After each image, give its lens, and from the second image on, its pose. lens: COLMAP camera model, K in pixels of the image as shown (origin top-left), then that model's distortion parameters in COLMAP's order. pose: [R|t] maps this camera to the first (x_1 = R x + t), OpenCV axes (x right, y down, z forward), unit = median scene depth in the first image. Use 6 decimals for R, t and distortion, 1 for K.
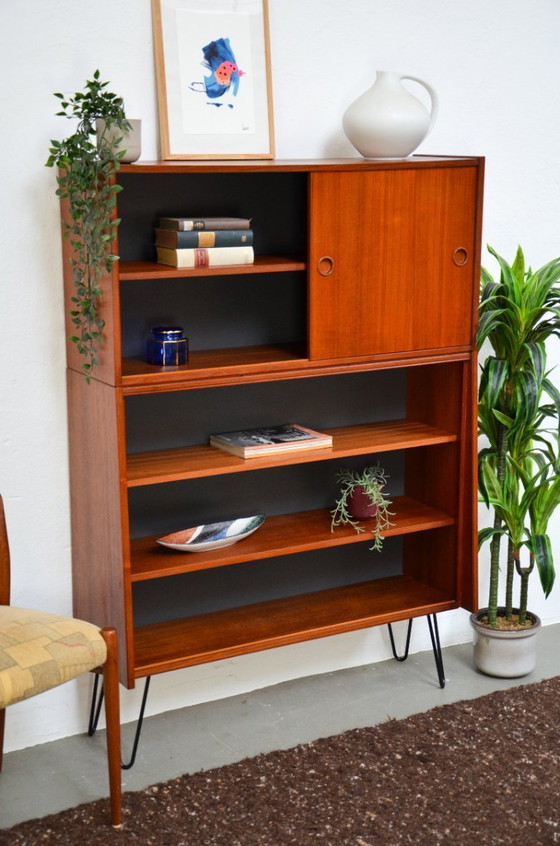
lens RADIAL K [[1381.0, 0, 280.0], [0, 1381.0, 423.0], [0, 0, 1]] dist [0.206266, 0.107045]
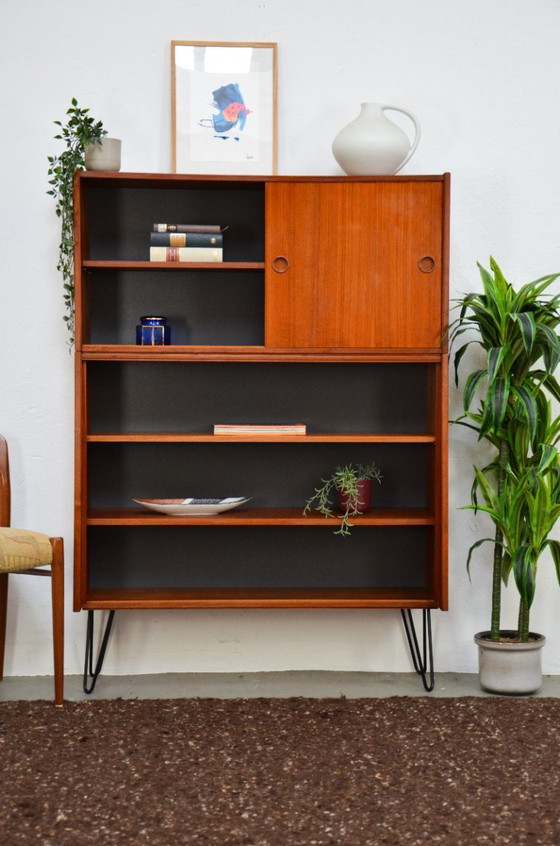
lens RADIAL K [[1540.2, 0, 280.0], [0, 1540.2, 423.0], [0, 0, 1]] dist [0.268062, 0.043011]
pose [[0.884395, 0.024036, -0.466120, 0.616439], [-0.103100, 0.984064, -0.144873, 0.195485], [0.455209, 0.176182, 0.872780, -0.083979]]
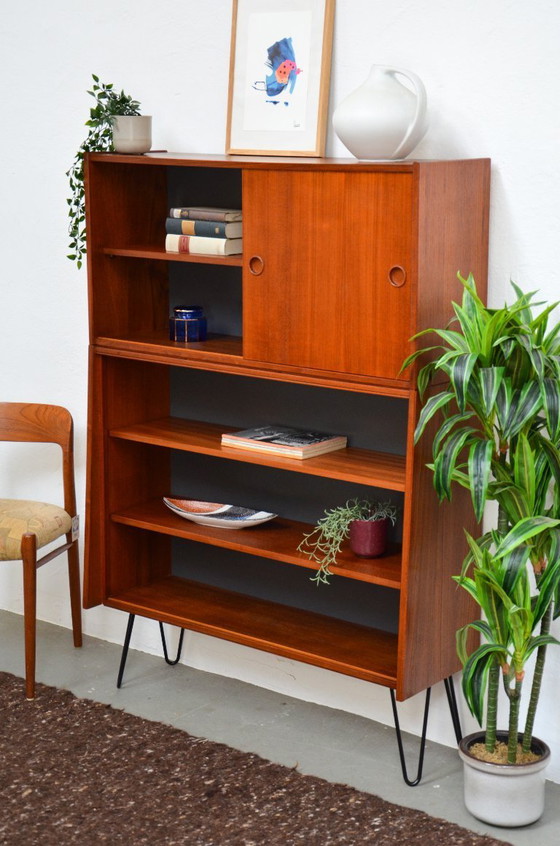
lens RADIAL K [[1497.5, 0, 283.2], [0, 1497.5, 393.7], [0, 0, 1]] dist [0.197541, 0.158803]
pose [[0.357526, 0.171690, -0.917986, 1.008339], [-0.201111, 0.974048, 0.103849, -0.136367], [0.911992, 0.147489, 0.382776, 0.614888]]
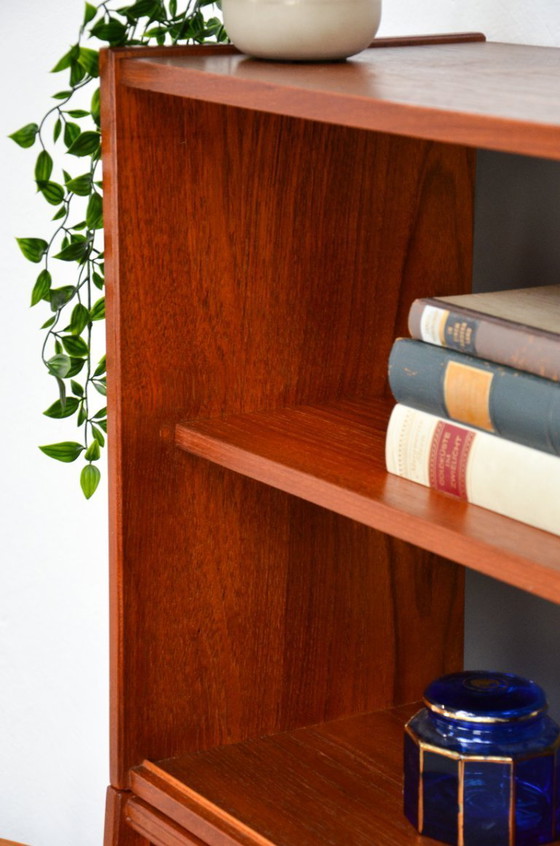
lens RADIAL K [[2126.7, 0, 280.0], [0, 2126.7, 423.0], [0, 0, 1]] dist [0.550865, 0.411676]
pose [[0.052103, 0.227434, -0.972399, 0.296311], [-0.217348, 0.952962, 0.211242, -0.190885], [0.974703, 0.200343, 0.099085, 0.890472]]
